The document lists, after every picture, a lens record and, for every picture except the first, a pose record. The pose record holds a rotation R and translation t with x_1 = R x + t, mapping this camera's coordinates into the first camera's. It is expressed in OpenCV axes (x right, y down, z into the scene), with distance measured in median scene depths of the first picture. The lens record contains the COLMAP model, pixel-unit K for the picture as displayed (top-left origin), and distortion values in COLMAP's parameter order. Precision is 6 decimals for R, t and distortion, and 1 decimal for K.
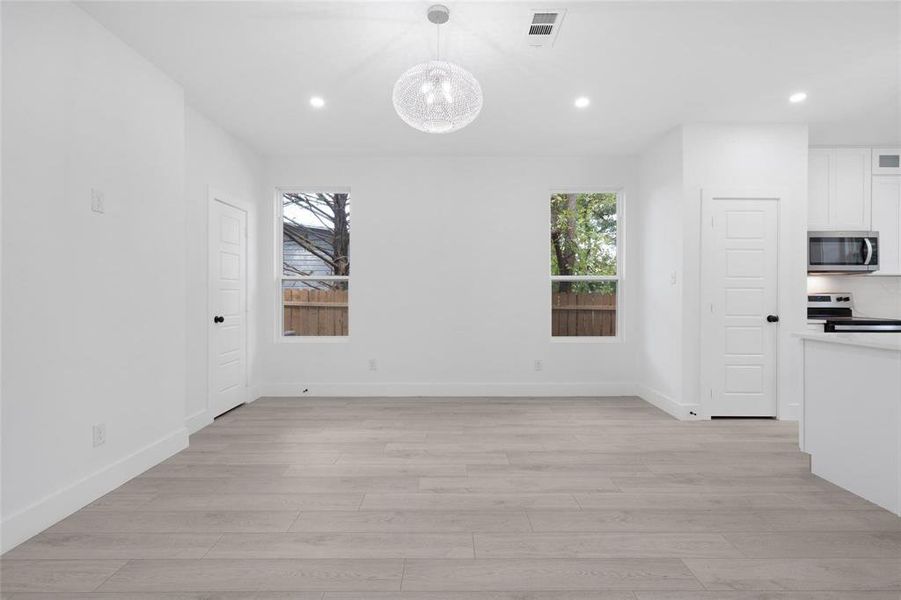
lens RADIAL K [[418.5, 0, 448.9], [0, 418.5, 295.2], [0, 0, 1]] dist [0.001034, 0.000107]
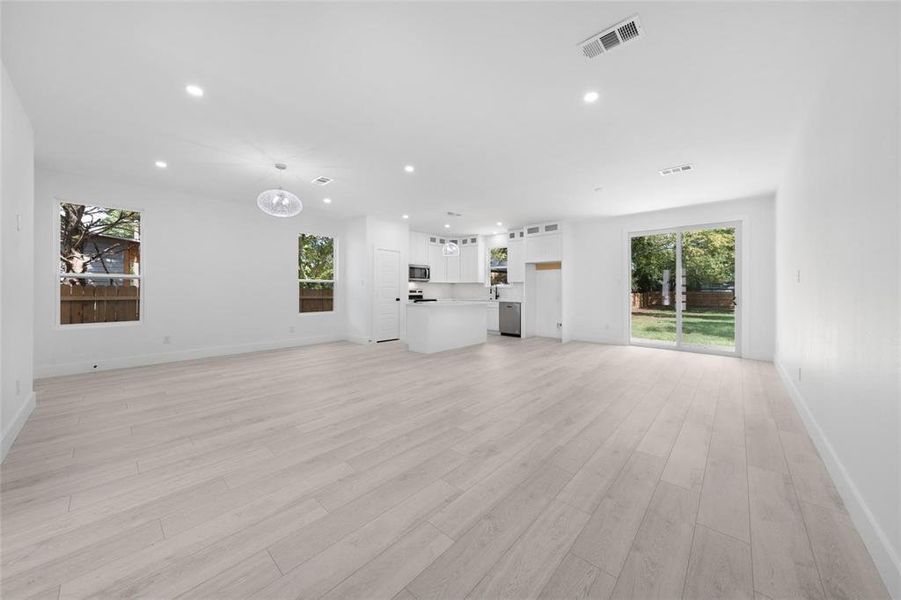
lens RADIAL K [[310.0, 0, 455.7], [0, 310.0, 292.6], [0, 0, 1]] dist [0.000282, 0.000012]
pose [[0.671295, -0.003552, 0.741181, -0.322838], [0.011341, 0.999921, -0.005480, 0.028271], [-0.741103, 0.012085, 0.671282, -0.439408]]
